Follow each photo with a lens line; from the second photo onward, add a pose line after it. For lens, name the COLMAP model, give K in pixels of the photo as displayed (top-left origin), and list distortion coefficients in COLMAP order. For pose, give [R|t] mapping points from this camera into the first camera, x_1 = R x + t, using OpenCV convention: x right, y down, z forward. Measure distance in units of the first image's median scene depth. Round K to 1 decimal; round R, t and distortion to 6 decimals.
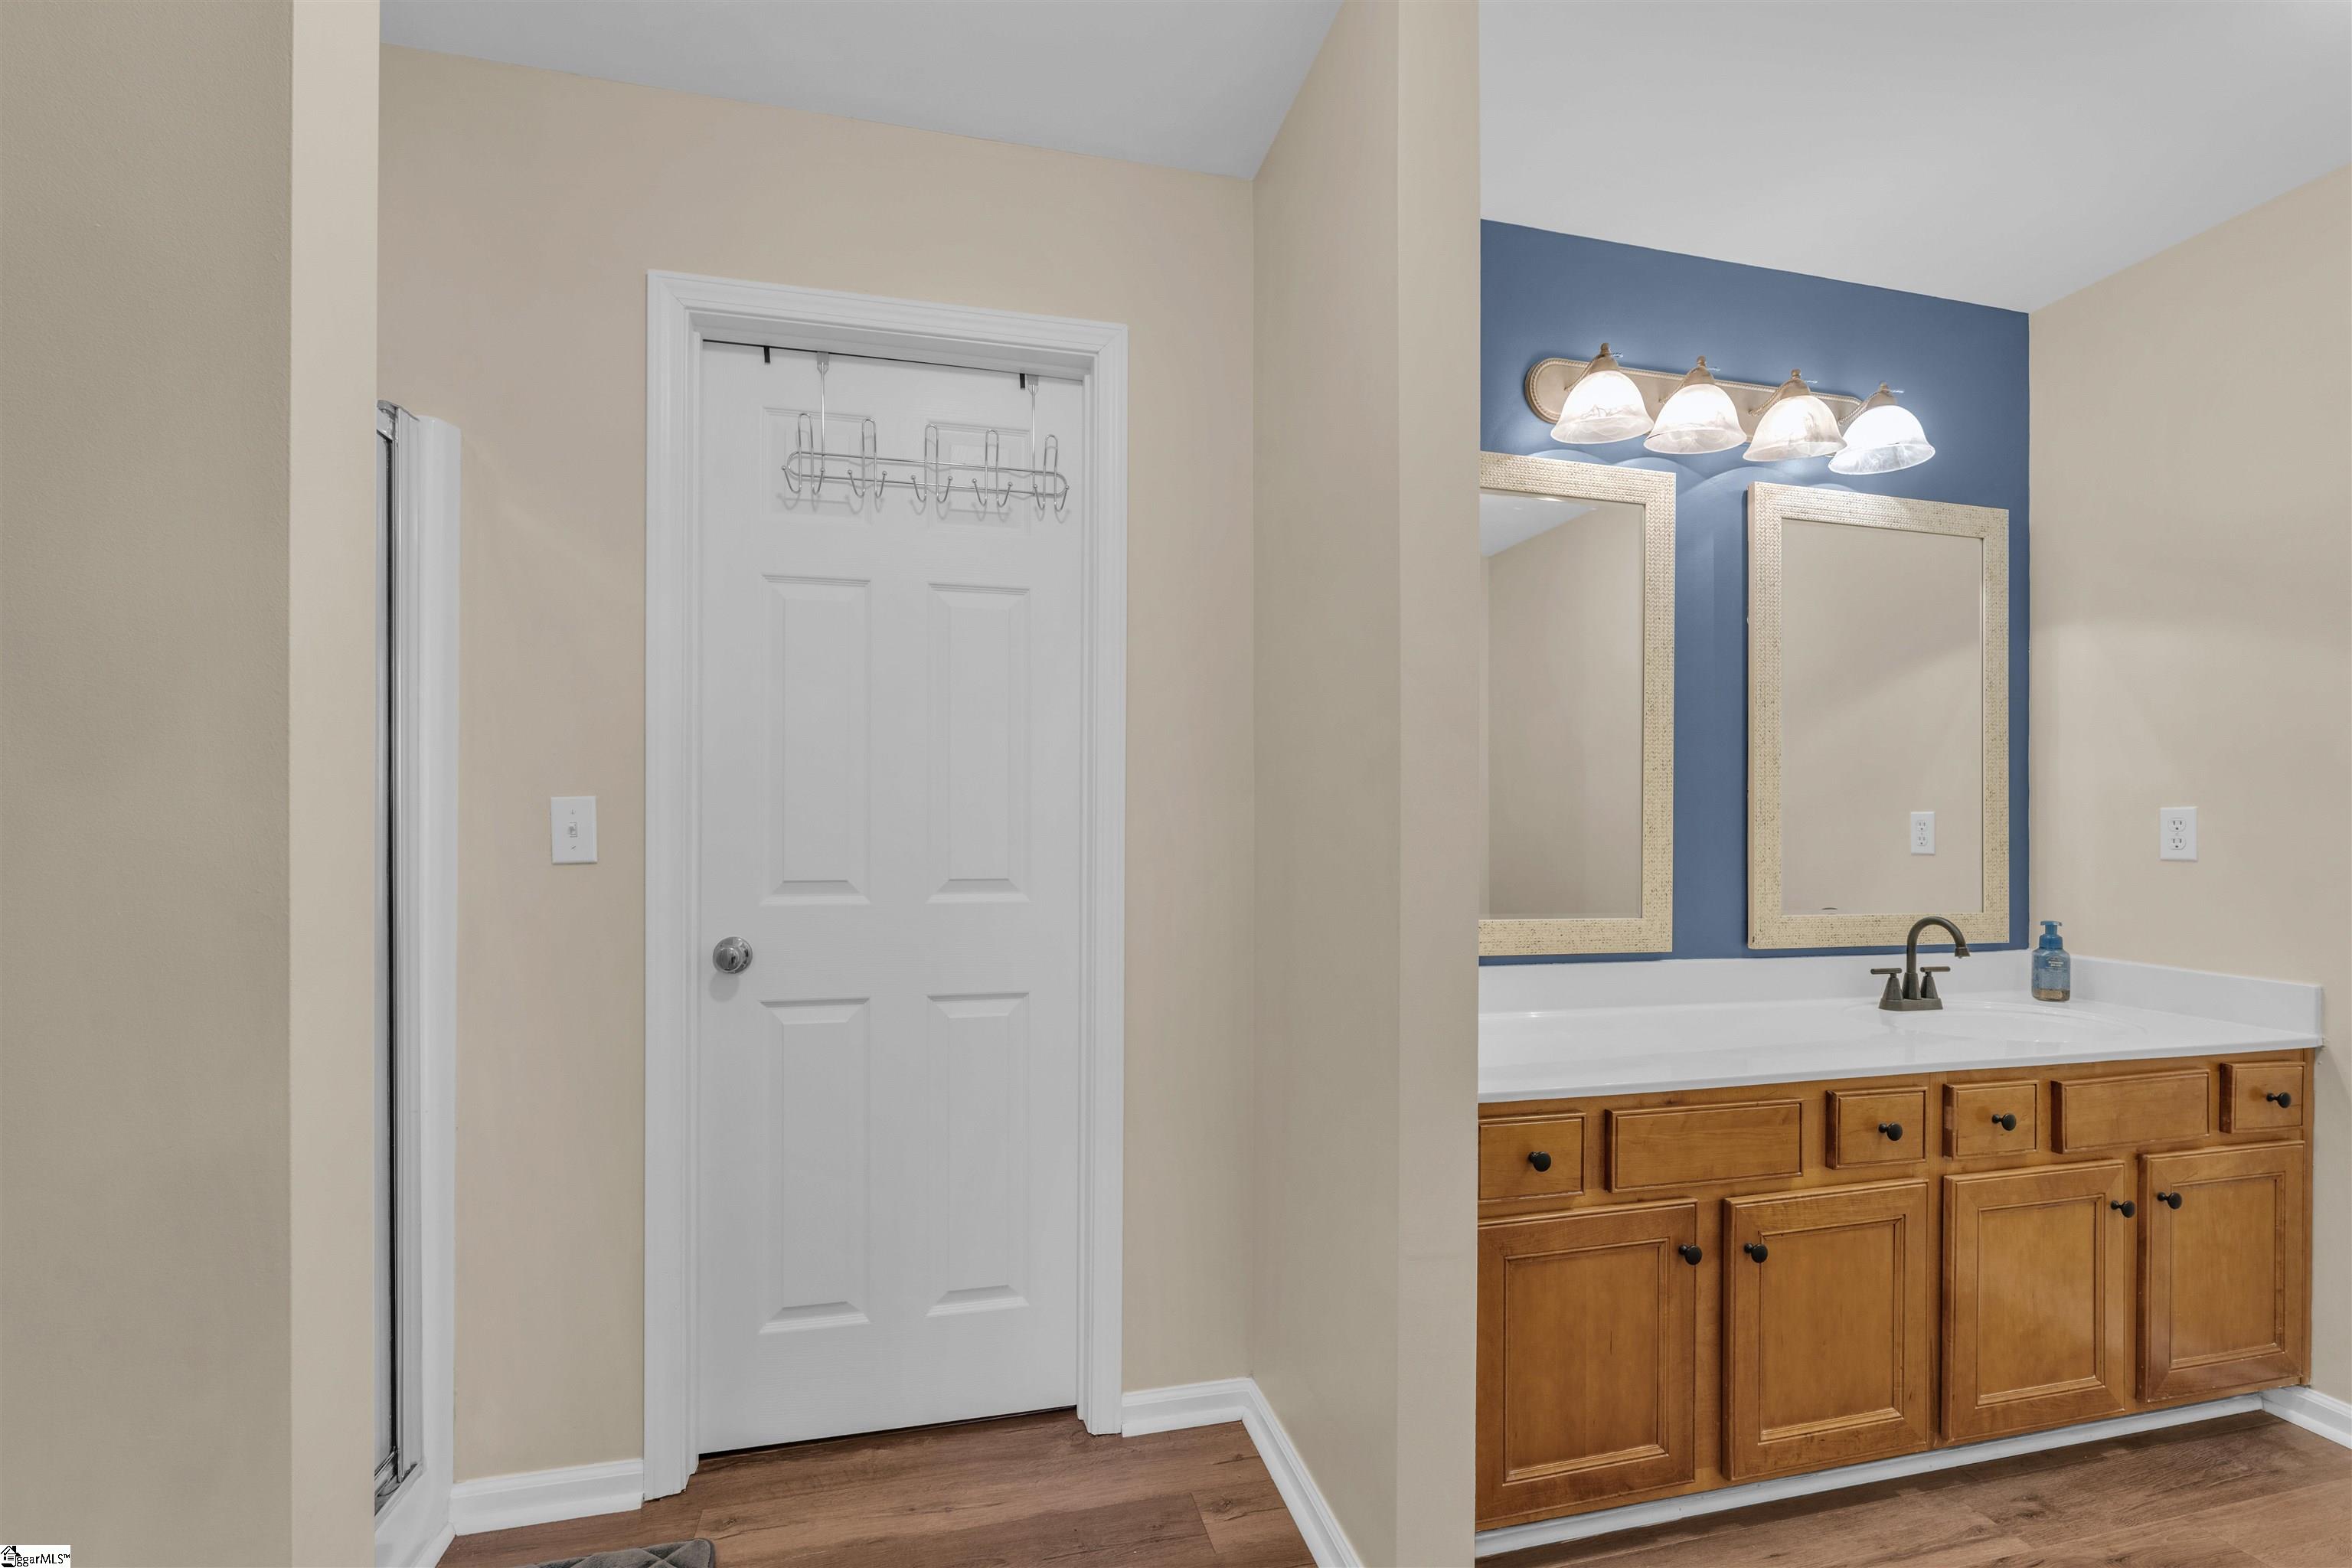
lens RADIAL K [[1043.5, 0, 1190.7], [0, 1043.5, 825.6], [0, 0, 1]] dist [-0.003528, -0.000217]
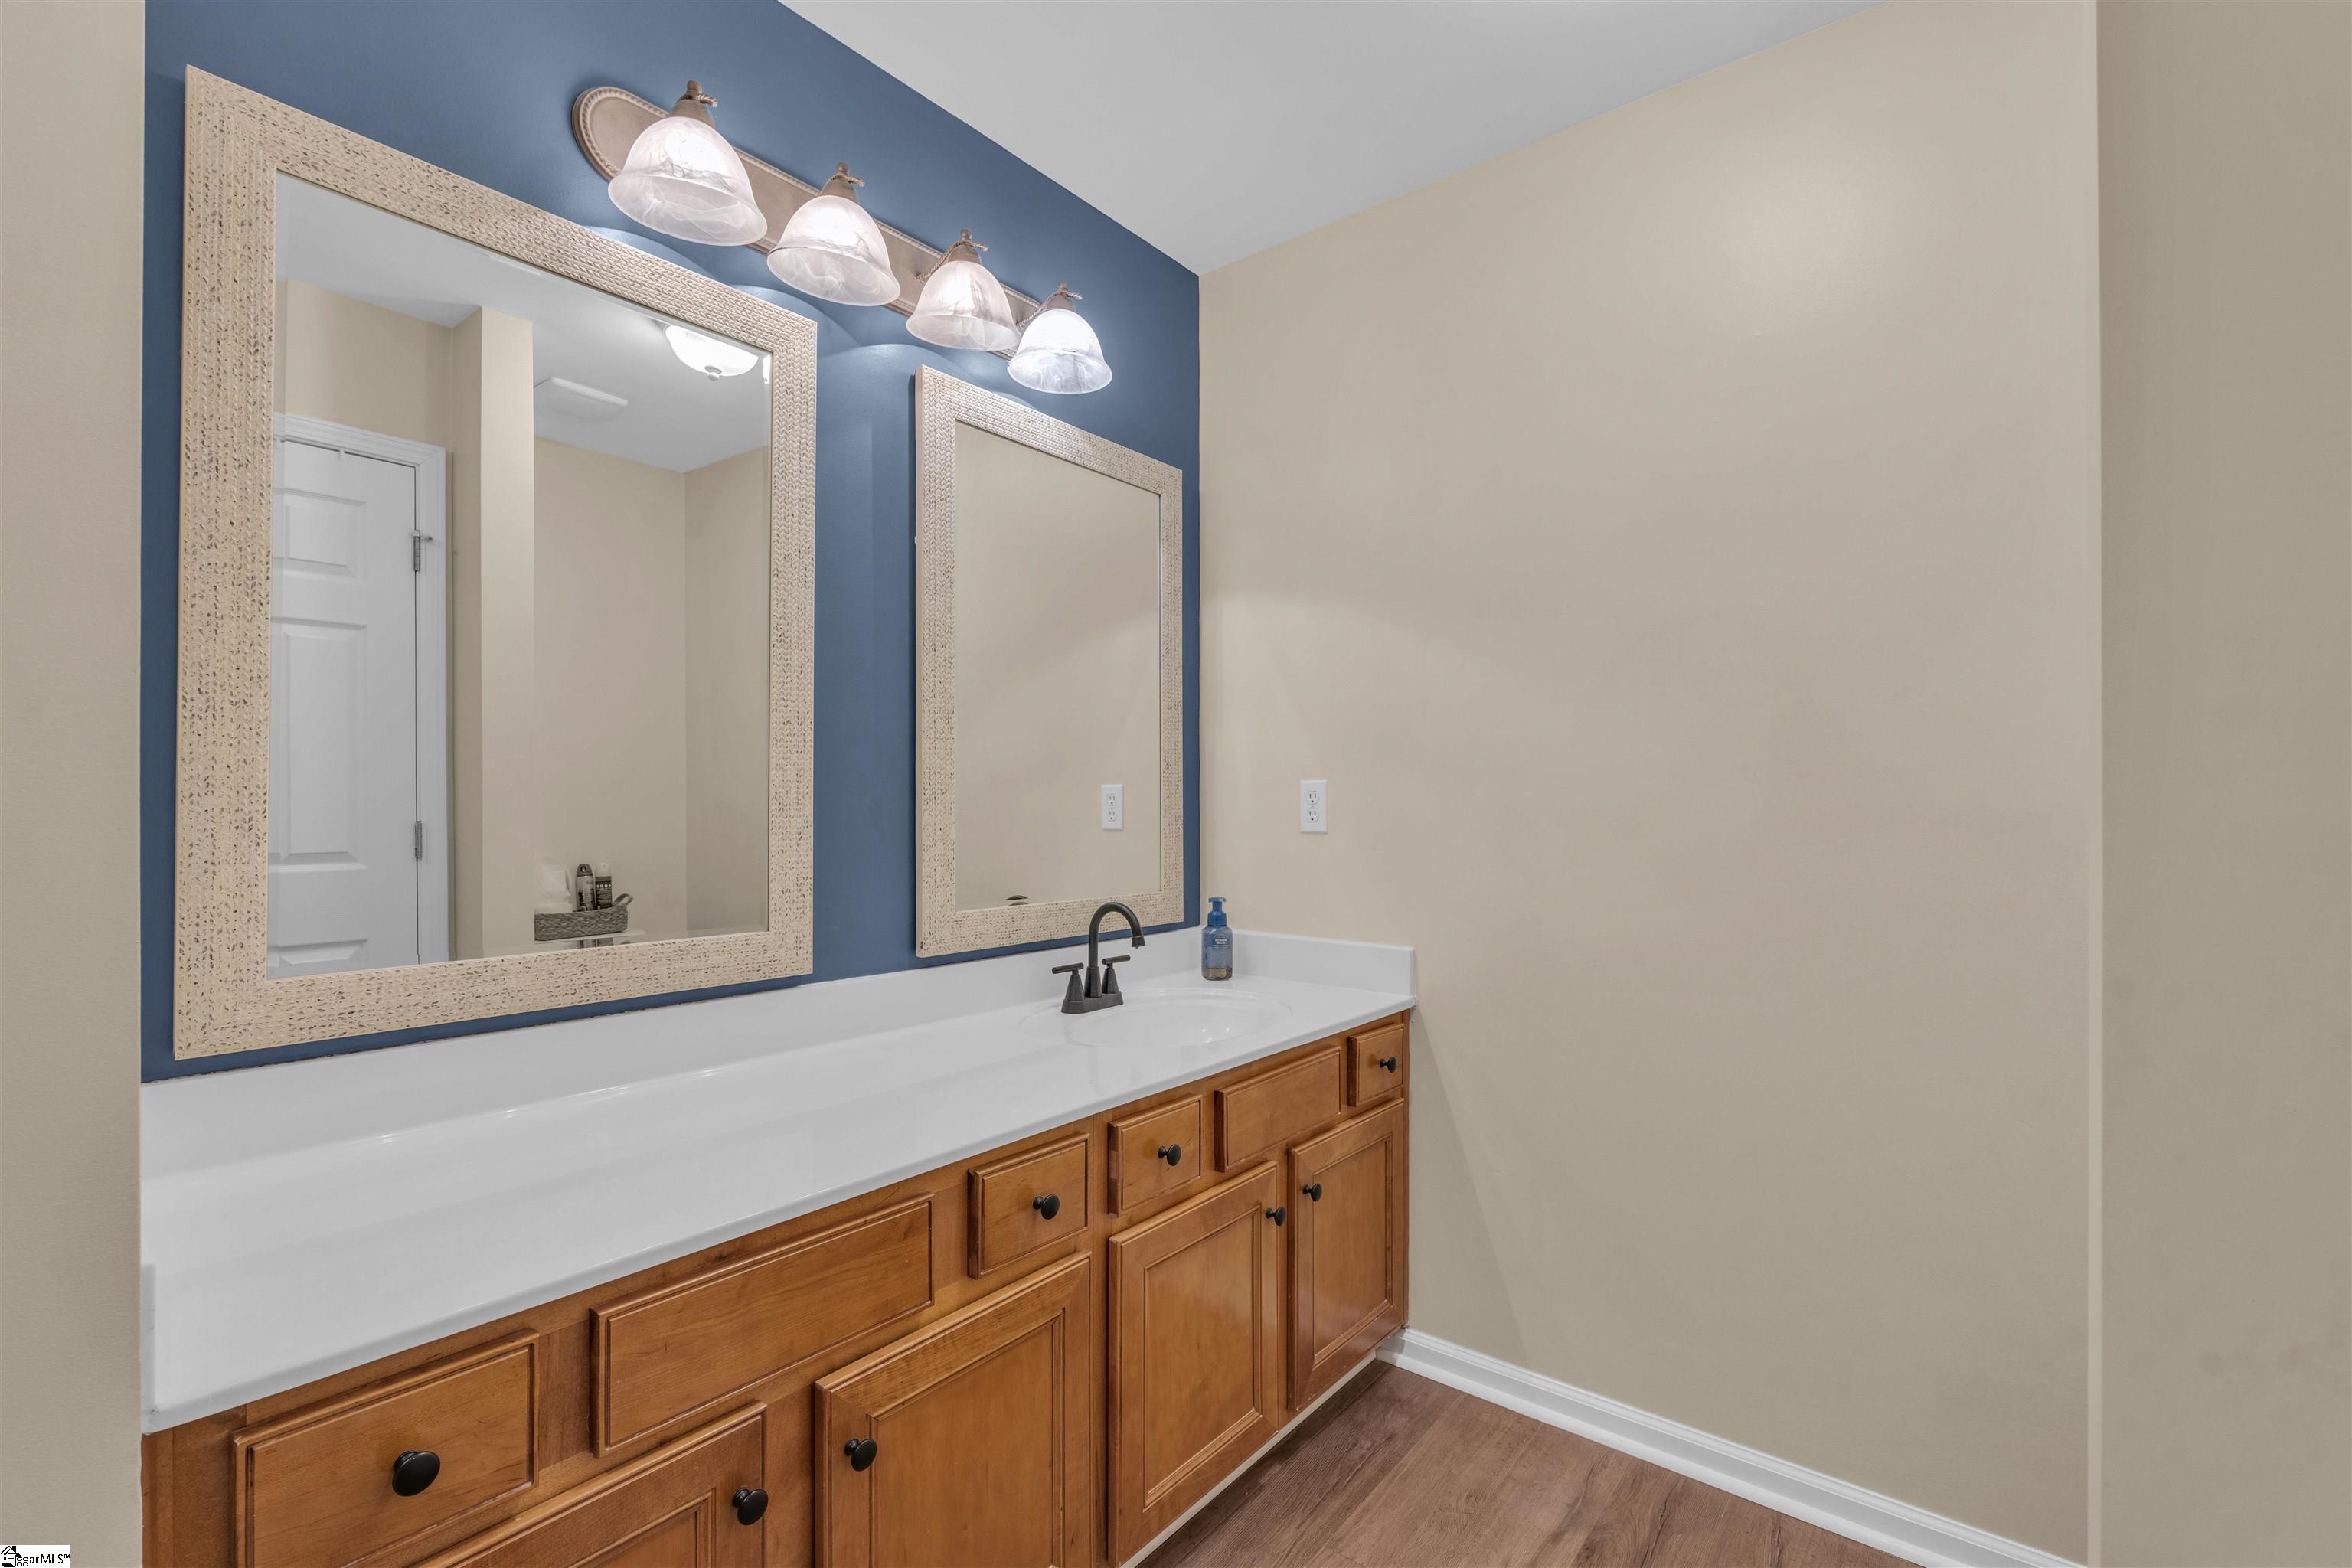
lens RADIAL K [[1043.5, 0, 1190.7], [0, 1043.5, 825.6], [0, 0, 1]] dist [-0.003528, -0.000217]
pose [[0.791827, -0.019712, 0.610428, 0.229297], [0.004907, 0.999652, 0.025916, -0.000548], [-0.610726, -0.017526, 0.791648, 0.262890]]
